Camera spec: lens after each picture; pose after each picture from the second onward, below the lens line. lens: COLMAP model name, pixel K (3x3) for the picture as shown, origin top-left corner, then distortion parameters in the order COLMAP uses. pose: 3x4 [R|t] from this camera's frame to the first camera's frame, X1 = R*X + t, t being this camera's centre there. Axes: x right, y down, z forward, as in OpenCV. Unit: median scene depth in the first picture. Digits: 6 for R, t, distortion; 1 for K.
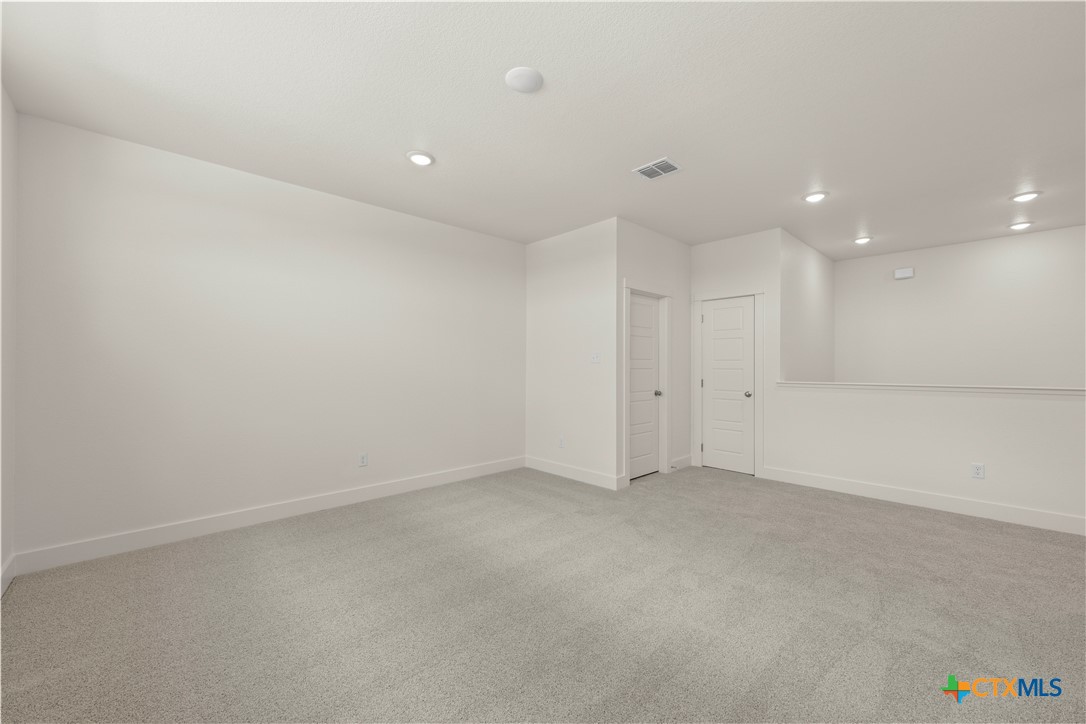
lens RADIAL K [[426.2, 0, 535.8], [0, 426.2, 363.6], [0, 0, 1]] dist [0.001818, -0.001166]
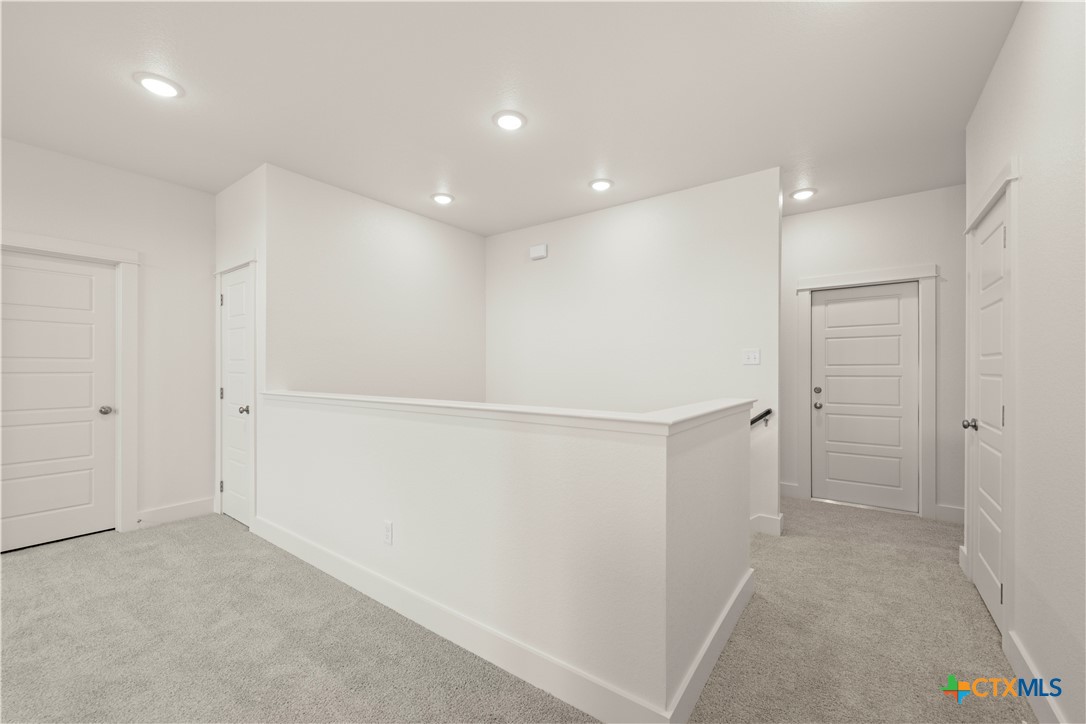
lens RADIAL K [[426.2, 0, 553.9], [0, 426.2, 369.6], [0, 0, 1]] dist [0.001818, -0.001166]
pose [[0.986431, -0.000948, 0.164172, 0.850097], [-0.000345, 0.999969, 0.007852, 0.001429], [-0.164174, -0.007802, 0.986401, 0.238903]]
